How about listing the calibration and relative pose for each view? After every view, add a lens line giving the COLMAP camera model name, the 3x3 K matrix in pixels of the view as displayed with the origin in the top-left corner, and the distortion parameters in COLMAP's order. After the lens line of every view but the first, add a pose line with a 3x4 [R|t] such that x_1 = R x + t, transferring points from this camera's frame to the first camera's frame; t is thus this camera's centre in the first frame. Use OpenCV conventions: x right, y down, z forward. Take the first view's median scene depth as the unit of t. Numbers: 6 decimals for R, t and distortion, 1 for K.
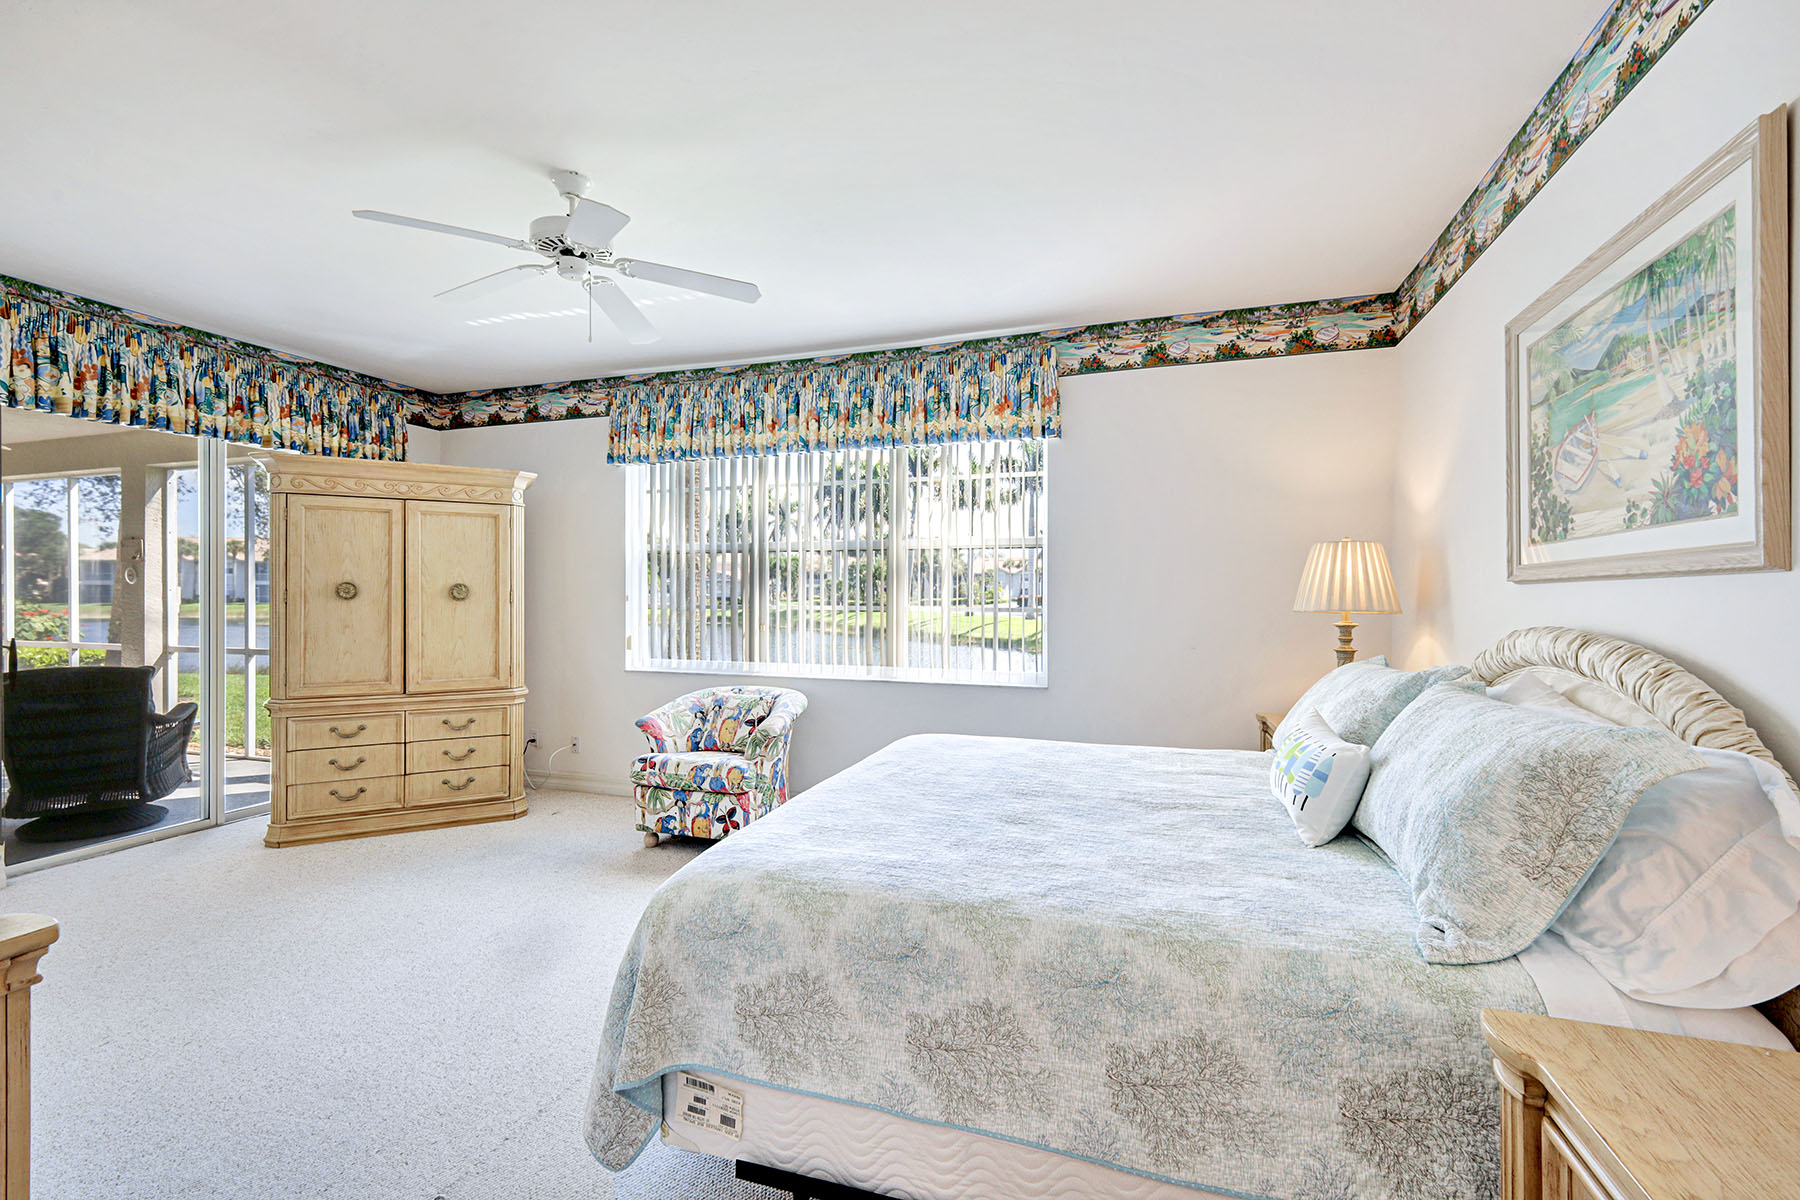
lens RADIAL K [[766.5, 0, 903.6], [0, 766.5, 596.5], [0, 0, 1]] dist [0.003920, -0.000309]
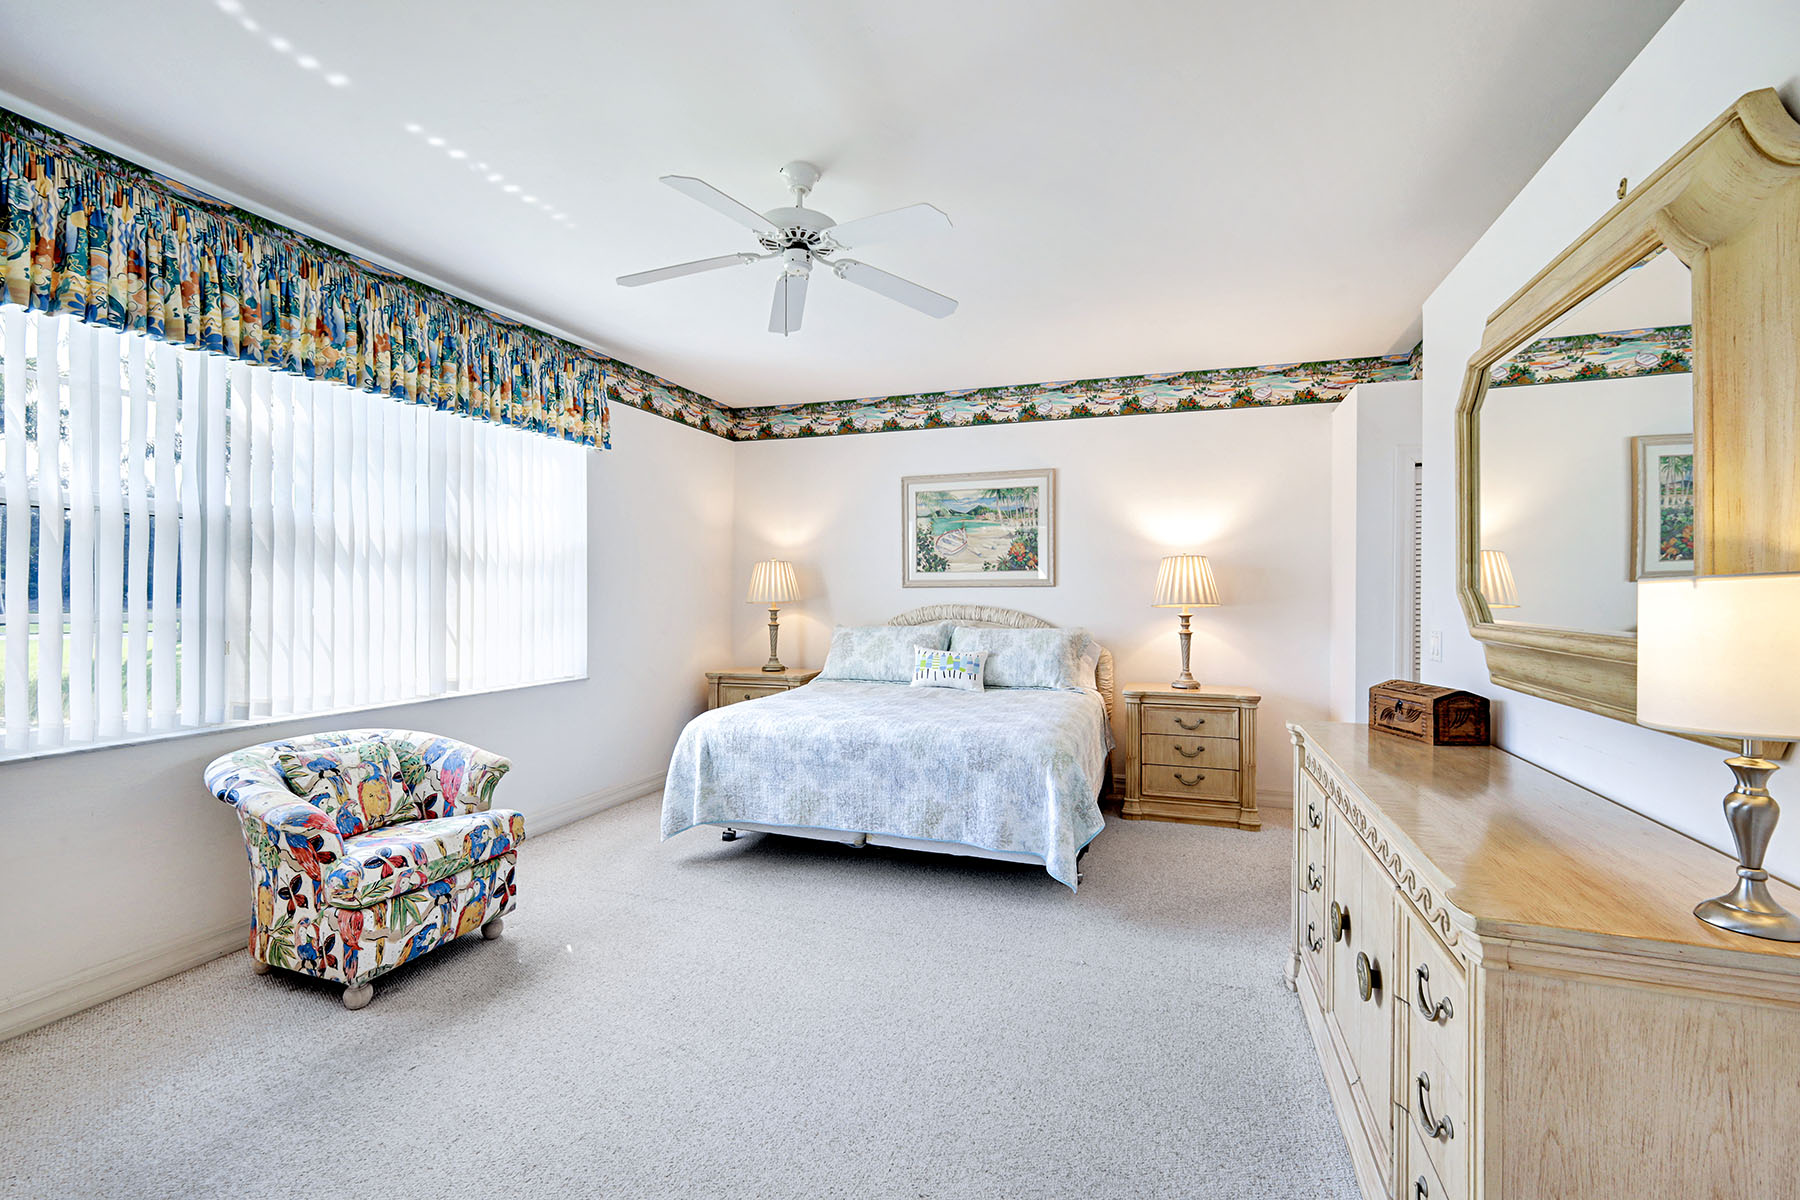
lens RADIAL K [[766.5, 0, 899.5], [0, 766.5, 592.1], [0, 0, 1]] dist [0.003920, -0.000309]
pose [[0.029427, -0.003517, 0.999561, -0.961175], [-0.000630, 0.999994, 0.003537, -0.006674], [-0.999567, -0.000734, 0.029424, 0.572125]]
